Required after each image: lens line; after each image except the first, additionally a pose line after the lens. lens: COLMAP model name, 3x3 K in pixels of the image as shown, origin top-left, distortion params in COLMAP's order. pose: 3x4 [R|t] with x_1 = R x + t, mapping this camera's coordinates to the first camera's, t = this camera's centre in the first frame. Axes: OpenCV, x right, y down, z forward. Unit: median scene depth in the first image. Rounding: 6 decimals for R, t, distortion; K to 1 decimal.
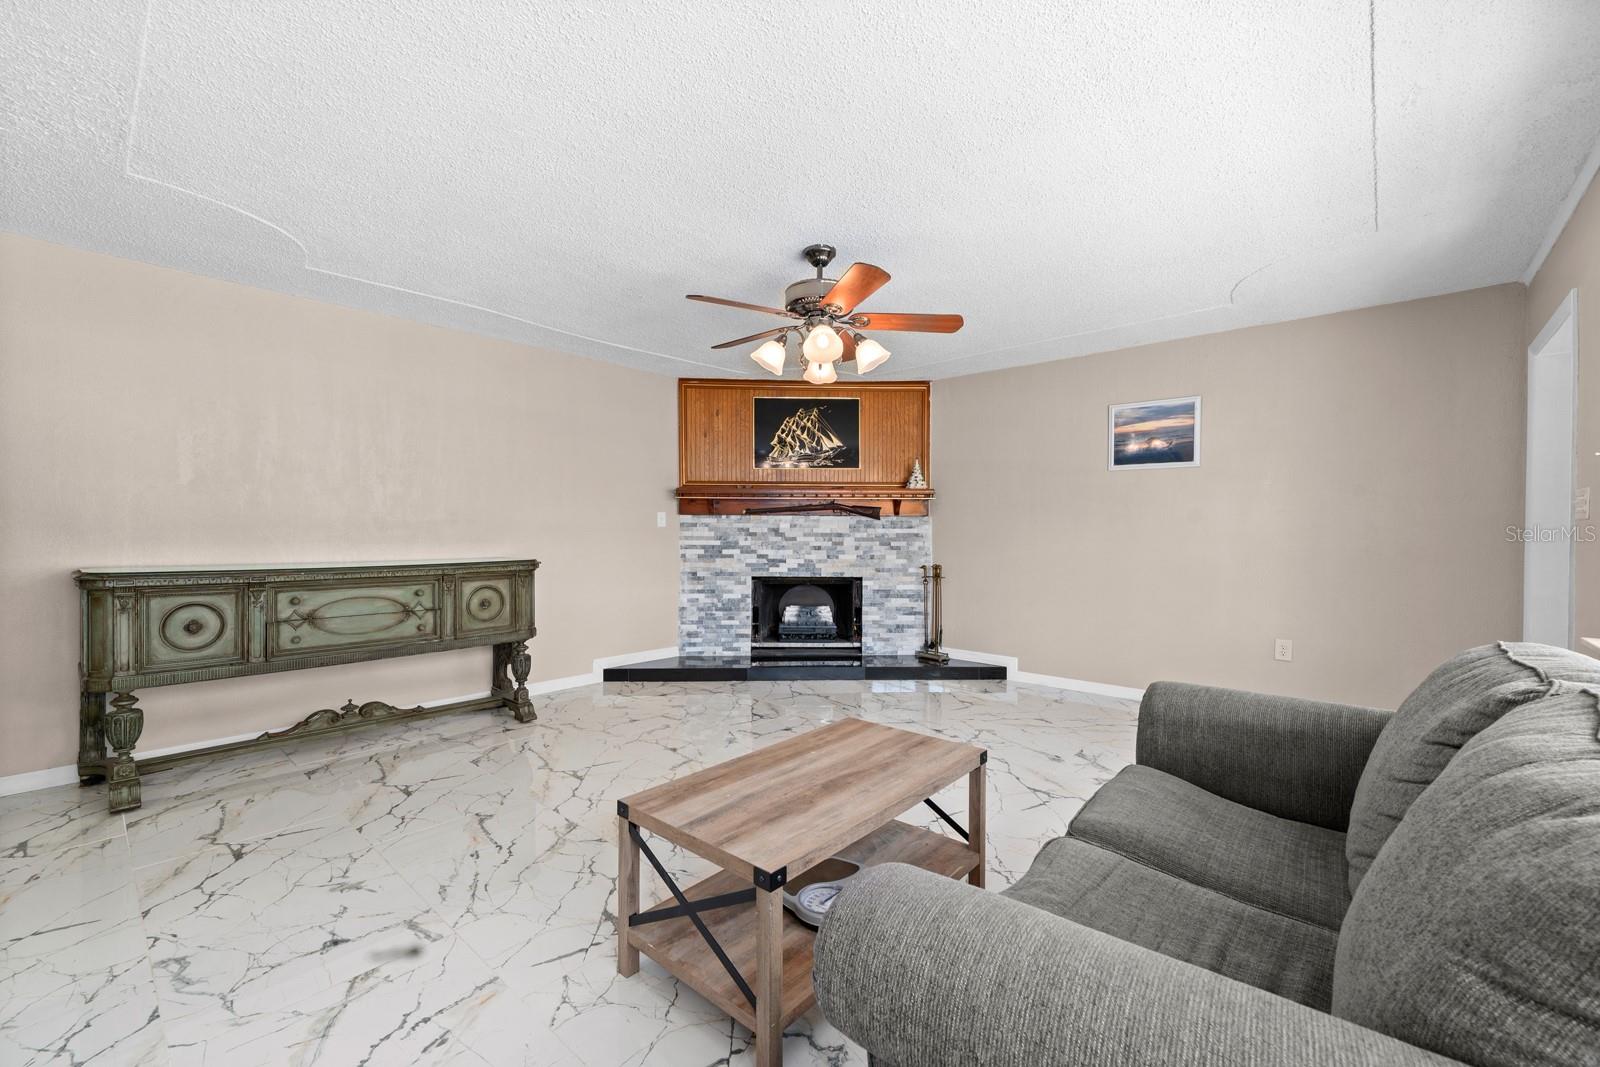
lens RADIAL K [[651.4, 0, 800.0], [0, 651.4, 533.5], [0, 0, 1]] dist [0.000964, 0.000079]
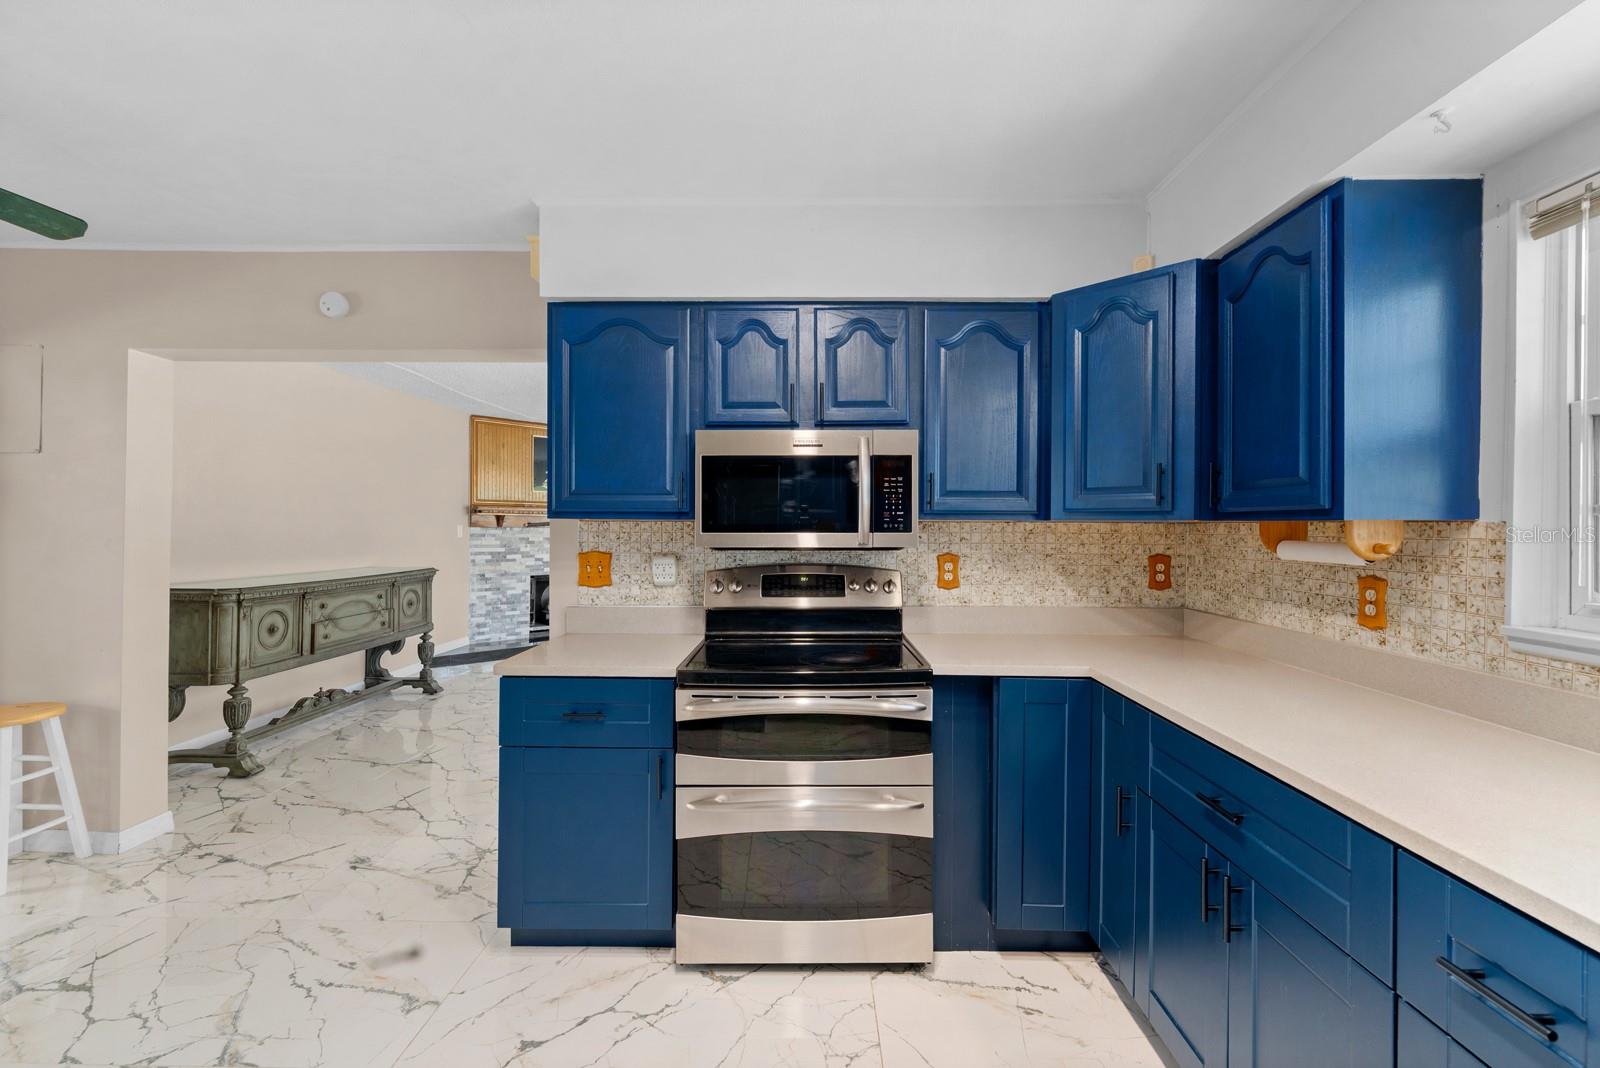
lens RADIAL K [[660.8, 0, 800.5], [0, 660.8, 525.4], [0, 0, 1]] dist [0.002274, 0.000206]
pose [[0.758884, 0.004845, 0.651208, -0.516892], [-0.002659, 0.999987, -0.004341, -0.028085], [-0.651220, 0.001563, 0.758887, -0.328389]]
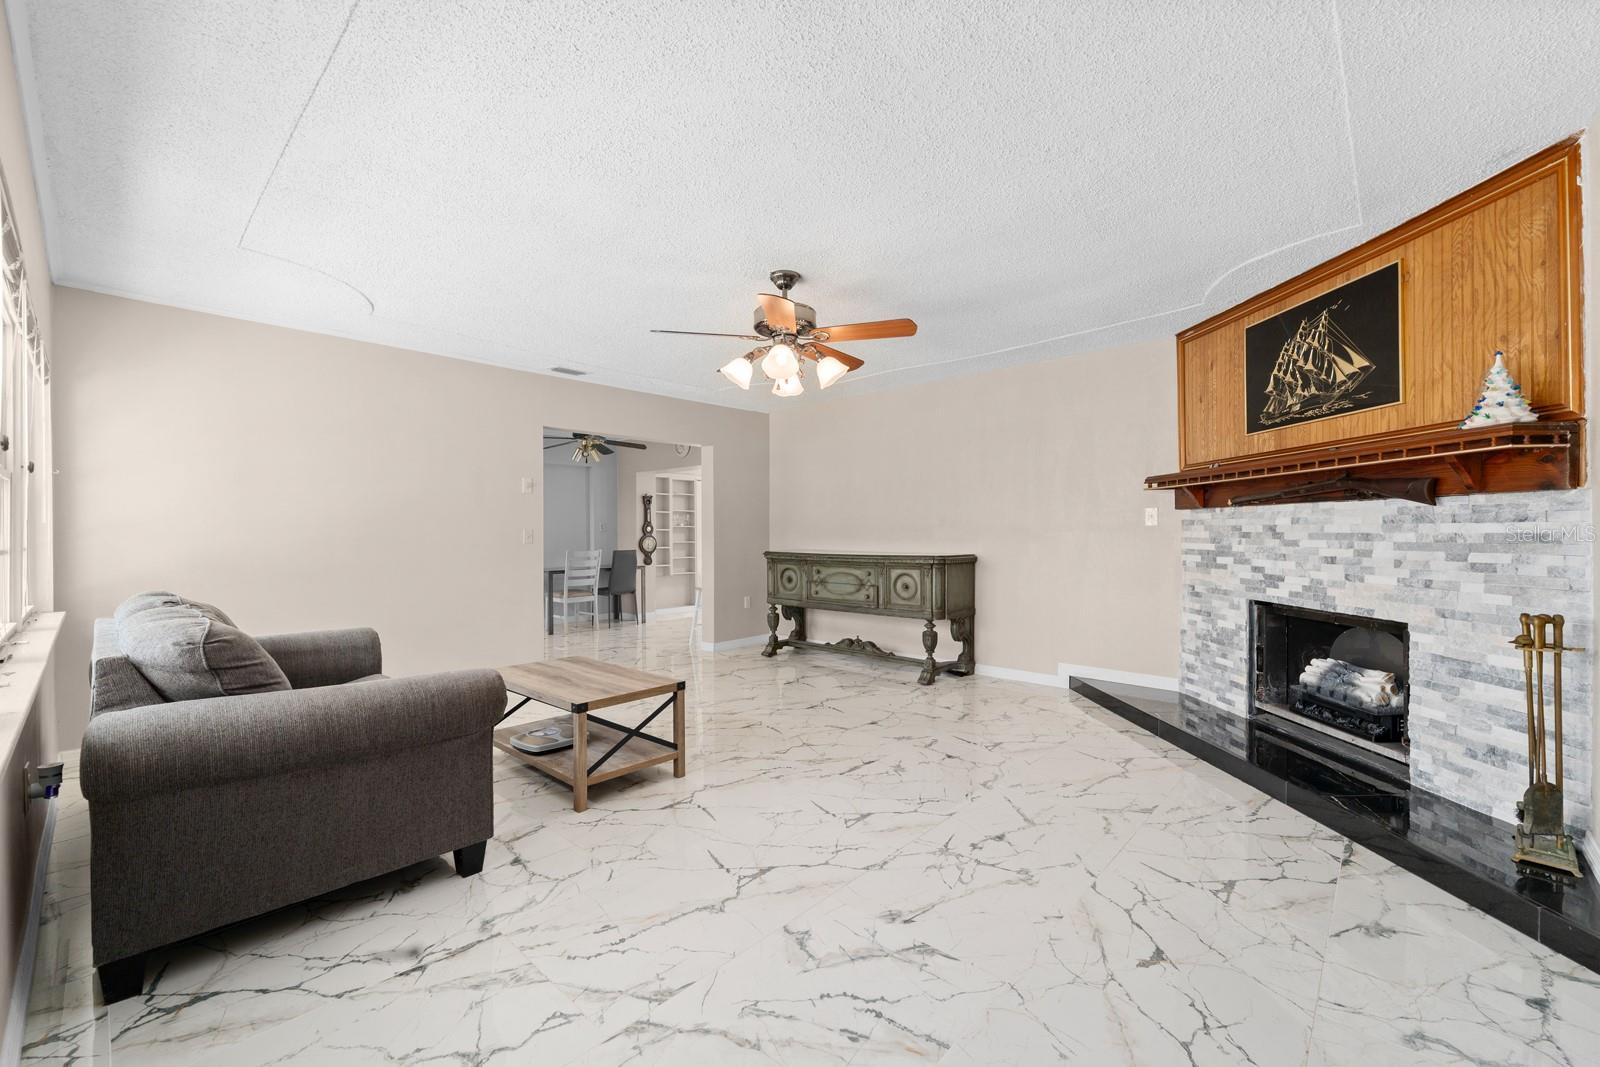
lens RADIAL K [[651.4, 0, 800.0], [0, 651.4, 533.5], [0, 0, 1]] dist [0.000964, 0.000079]
pose [[-0.018027, -0.000019, -0.999838, 0.596807], [0.002414, 0.999997, -0.000062, -0.001559], [0.999835, -0.002415, -0.018027, 0.559313]]
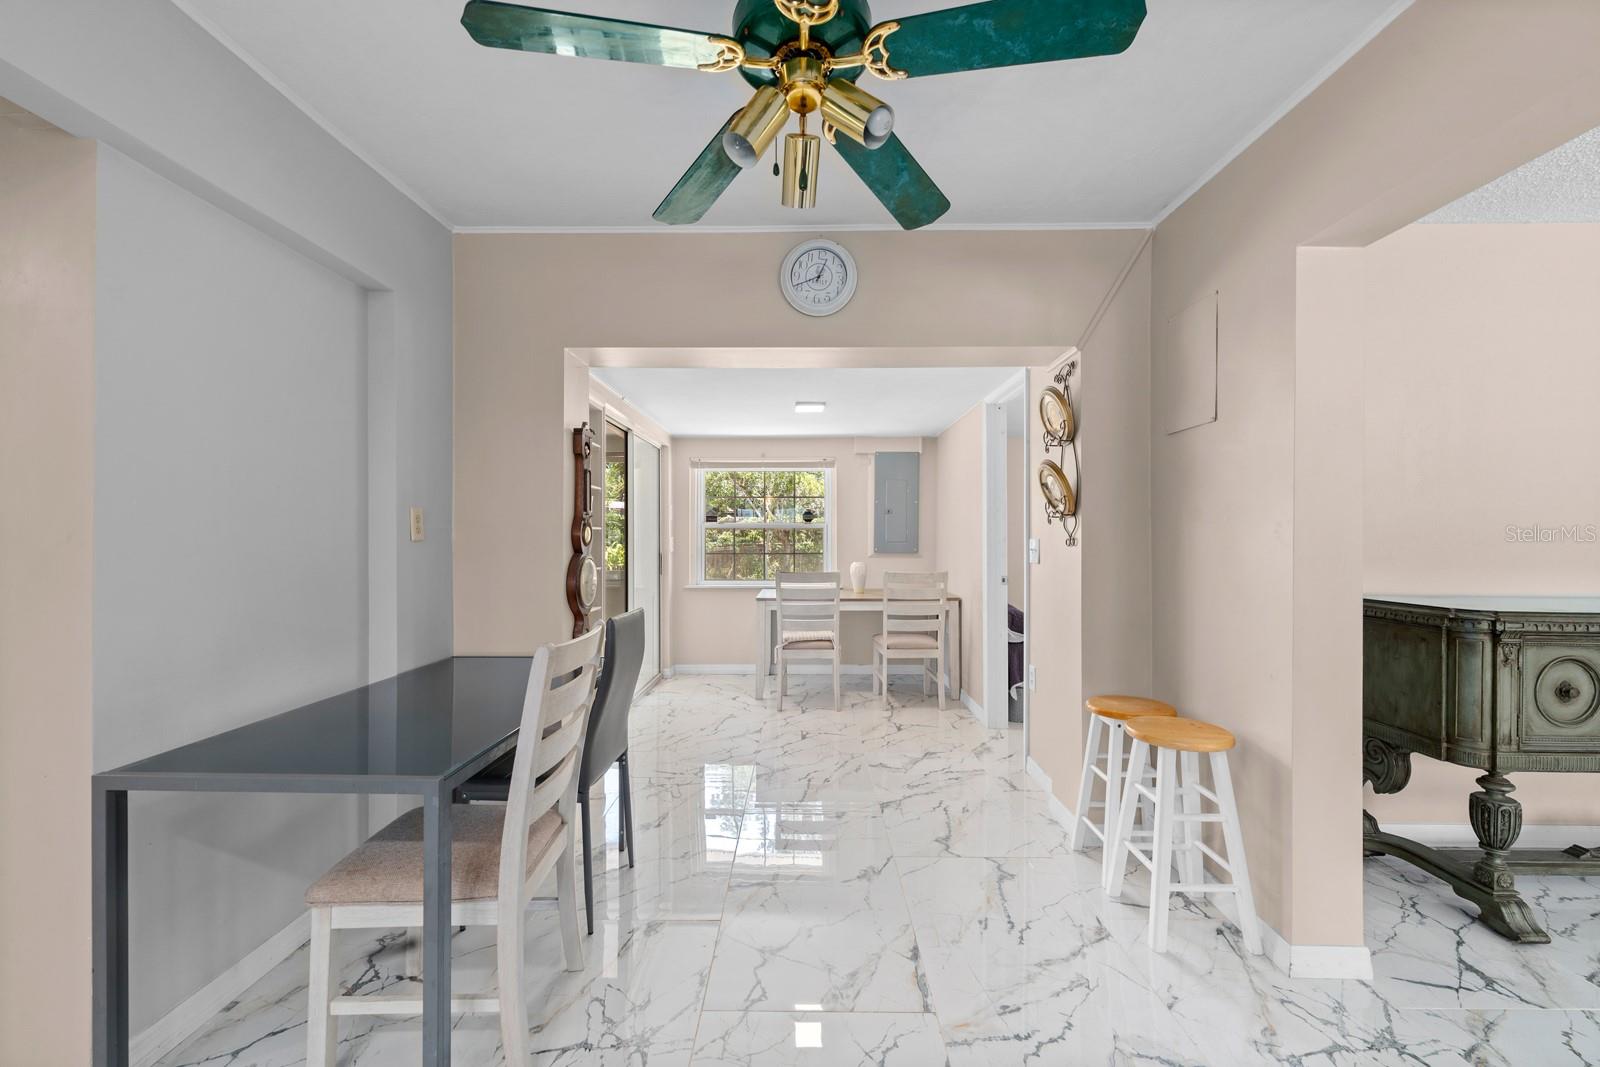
lens RADIAL K [[651.4, 0, 800.0], [0, 651.4, 533.5], [0, 0, 1]] dist [0.000964, 0.000079]
pose [[0.656611, -0.002549, -0.754225, -0.491790], [-0.001589, 0.999987, -0.004762, -0.011466], [0.754227, 0.004325, 0.656599, -0.043258]]
